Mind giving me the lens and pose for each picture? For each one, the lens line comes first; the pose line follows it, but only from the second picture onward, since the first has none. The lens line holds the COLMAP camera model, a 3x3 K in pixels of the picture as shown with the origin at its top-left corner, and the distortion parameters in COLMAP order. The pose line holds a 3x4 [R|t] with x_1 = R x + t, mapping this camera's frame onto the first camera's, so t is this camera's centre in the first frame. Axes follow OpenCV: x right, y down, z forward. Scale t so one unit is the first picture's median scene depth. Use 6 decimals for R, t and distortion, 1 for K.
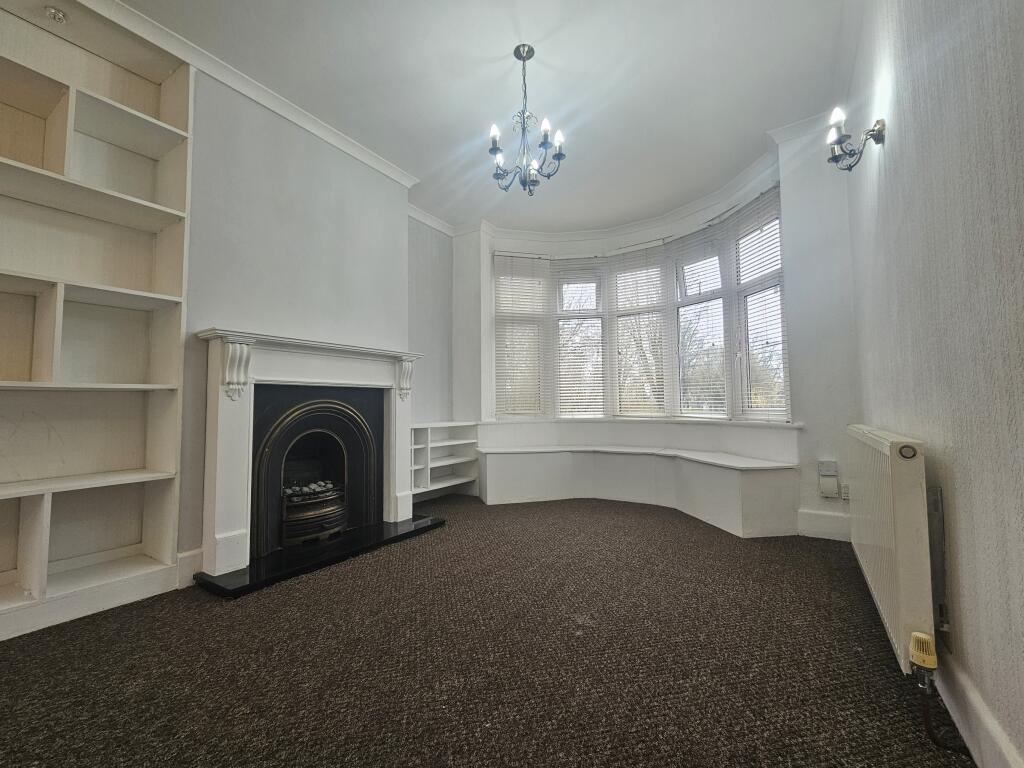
lens RADIAL K [[425.2, 0, 514.5], [0, 425.2, 385.5], [0, 0, 1]] dist [0.005416, -0.000446]
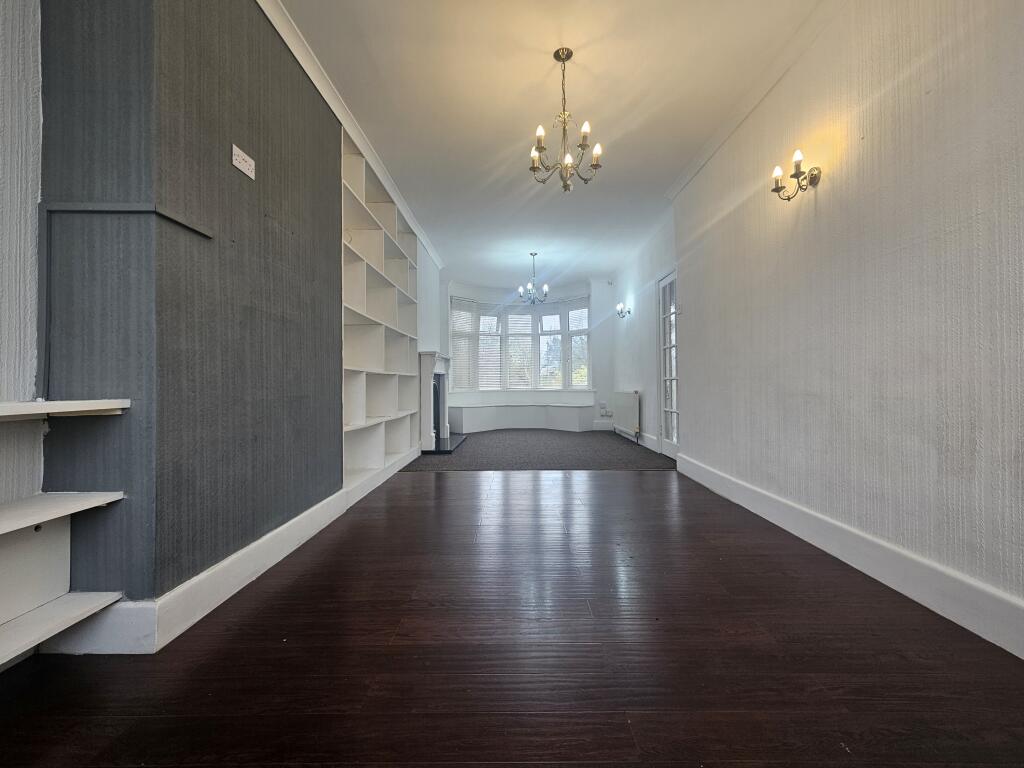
lens RADIAL K [[425.2, 0, 503.1], [0, 425.2, 377.1], [0, 0, 1]] dist [0.005416, -0.000446]
pose [[0.852451, 0.010275, 0.522706, -1.120208], [-0.026914, 0.999344, 0.024248, -0.037031], [-0.522114, -0.034739, 0.852168, -0.897525]]
